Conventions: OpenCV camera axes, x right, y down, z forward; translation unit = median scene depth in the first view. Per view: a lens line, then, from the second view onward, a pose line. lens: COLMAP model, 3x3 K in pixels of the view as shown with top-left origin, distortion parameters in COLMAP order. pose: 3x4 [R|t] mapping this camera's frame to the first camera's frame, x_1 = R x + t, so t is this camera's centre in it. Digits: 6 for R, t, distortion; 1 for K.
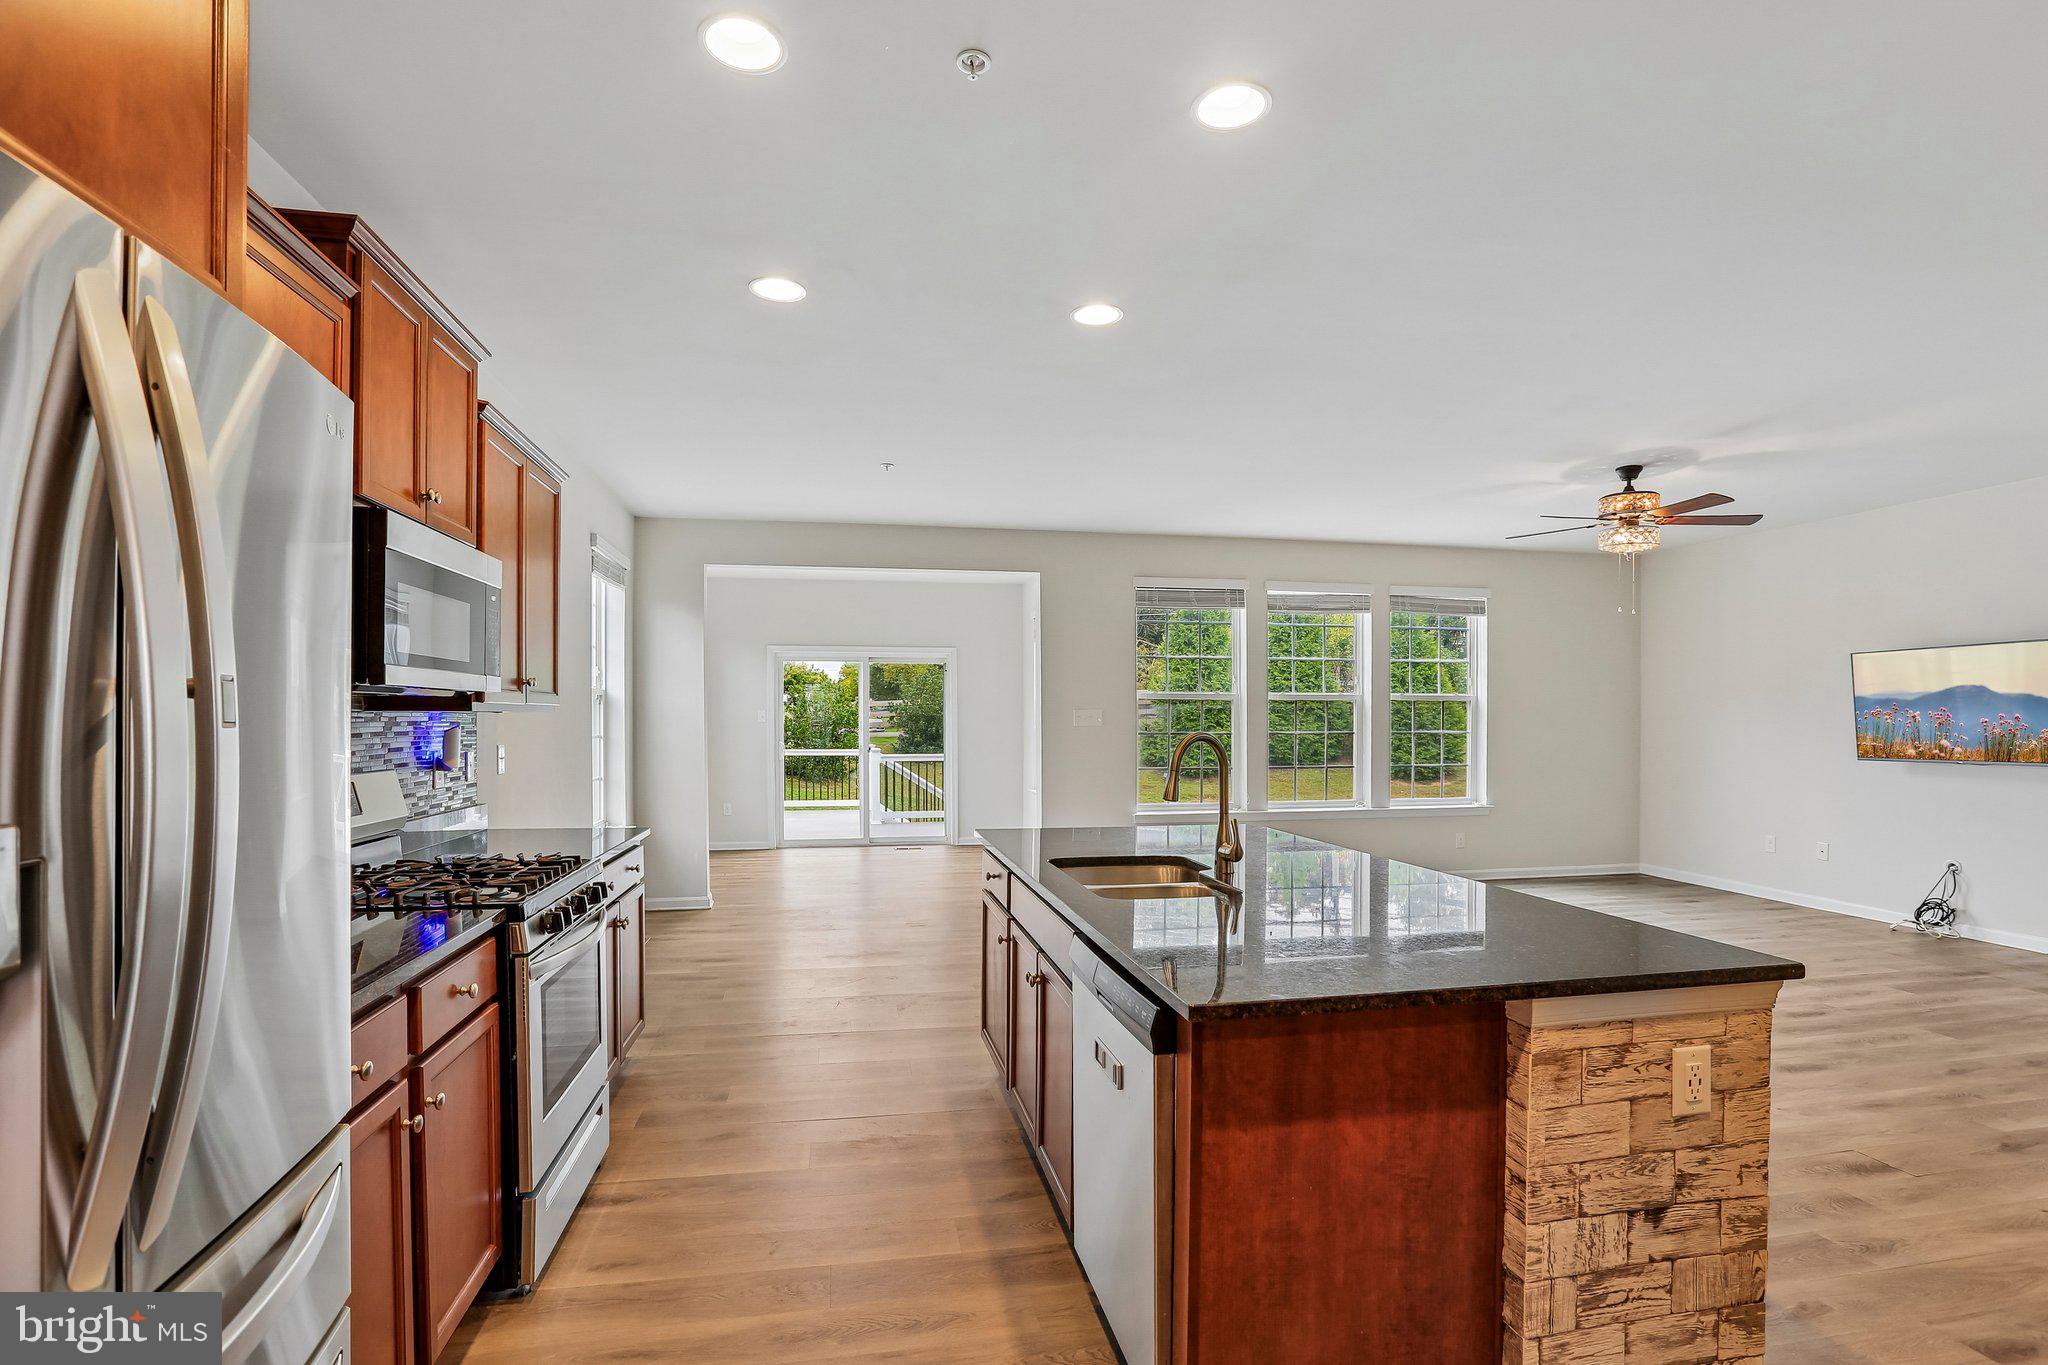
lens RADIAL K [[960.4, 0, 1027.9], [0, 960.4, 711.4], [0, 0, 1]] dist [0.001786, 0.000428]
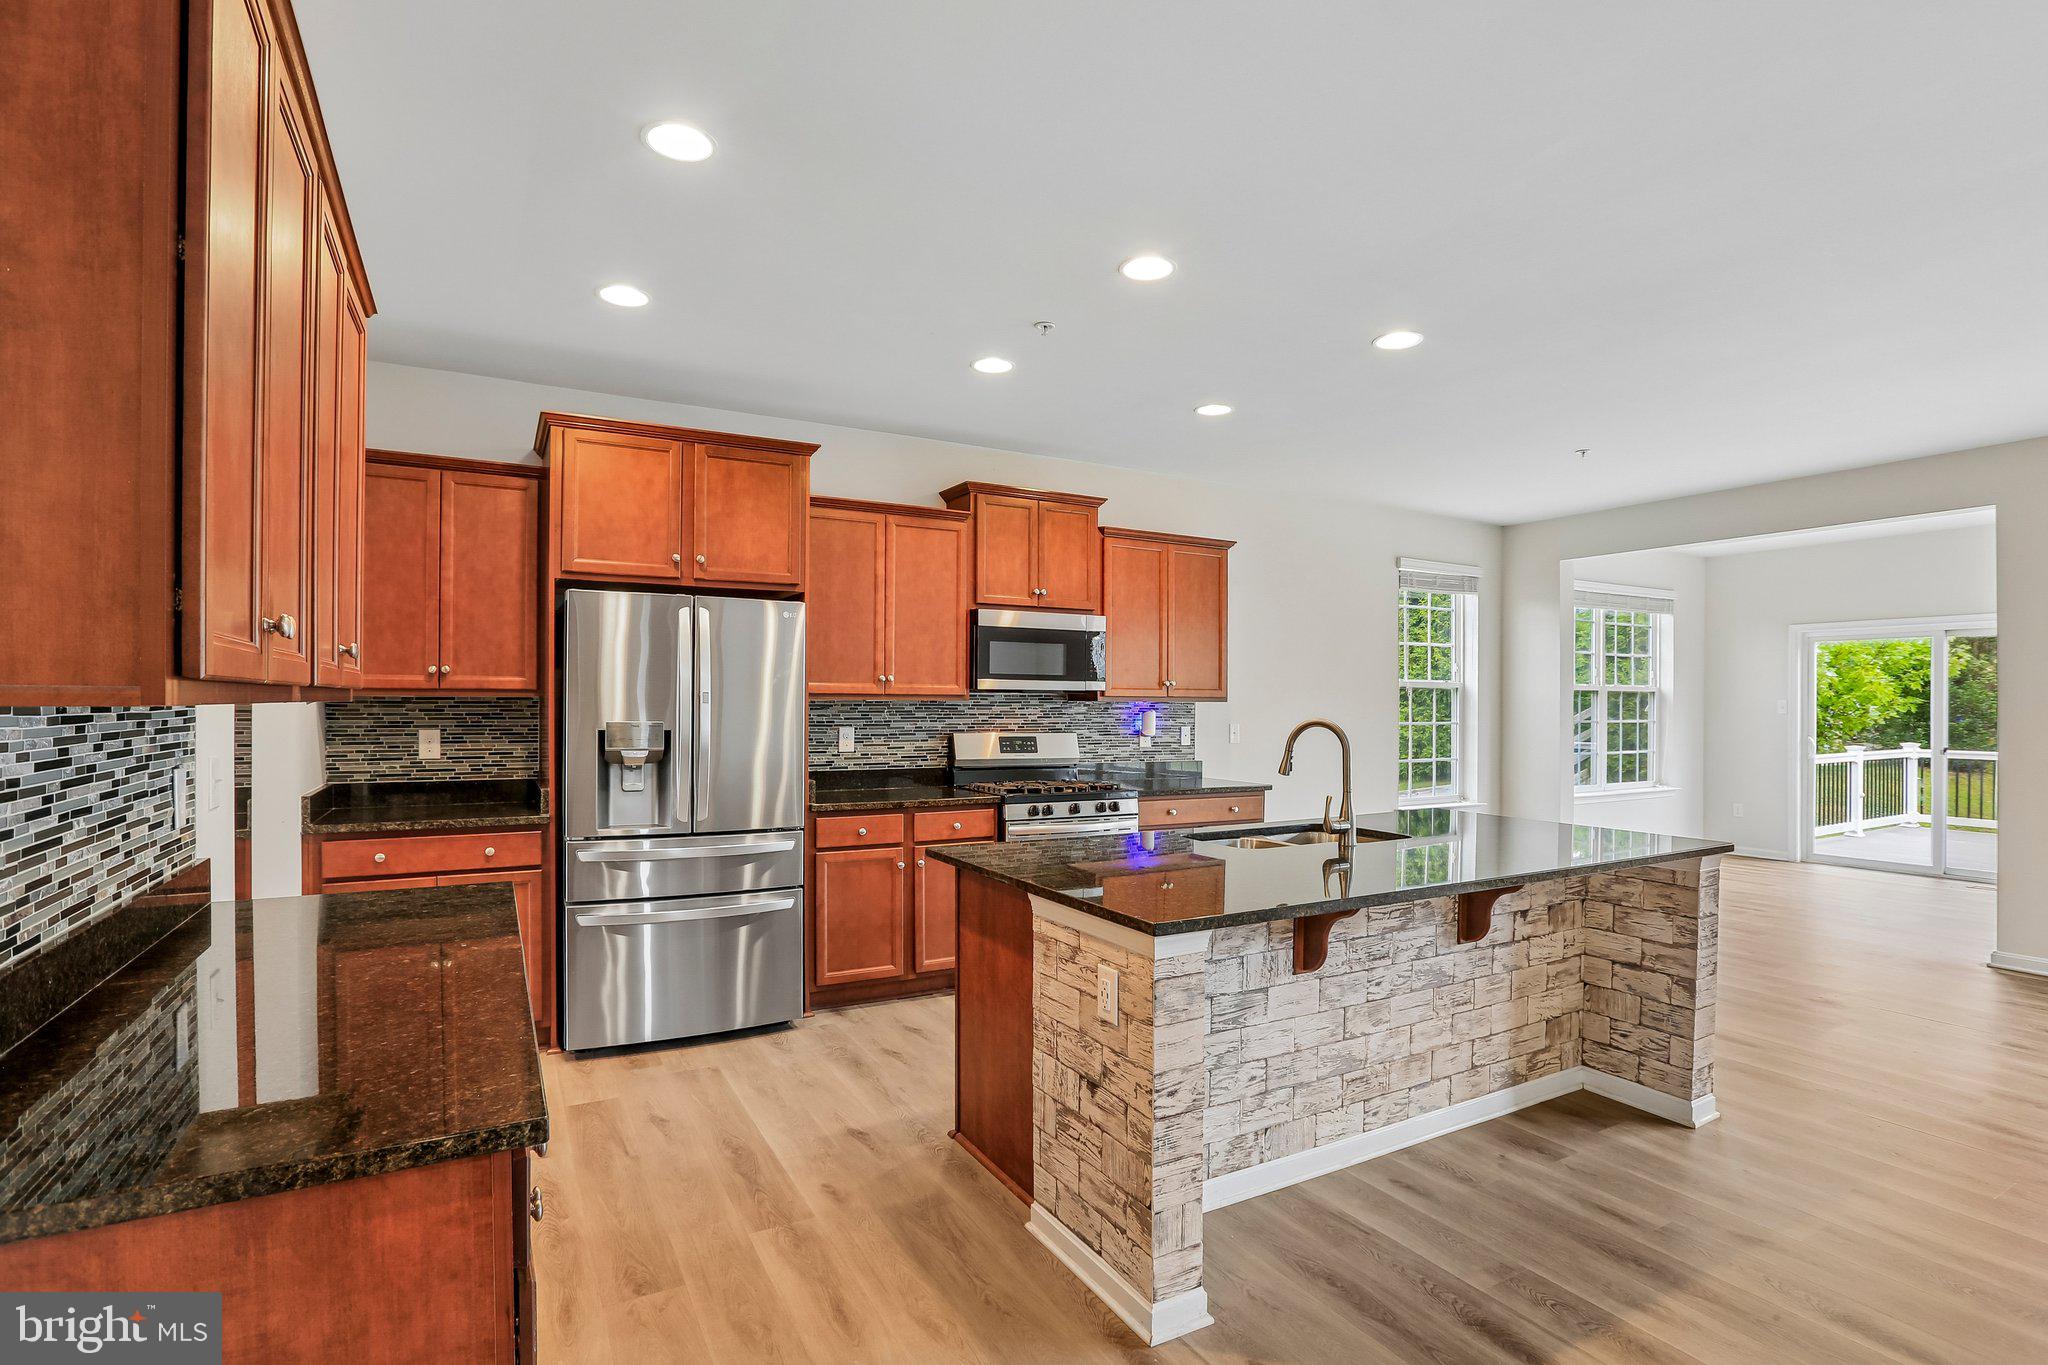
lens RADIAL K [[960.4, 0, 1028.3], [0, 960.4, 693.3], [0, 0, 1]] dist [0.001786, 0.000428]
pose [[0.314855, -0.001681, -0.949138, 1.863220], [-0.001359, 0.999997, -0.002222, -0.006434], [0.949139, 0.001990, 0.314852, 0.508633]]
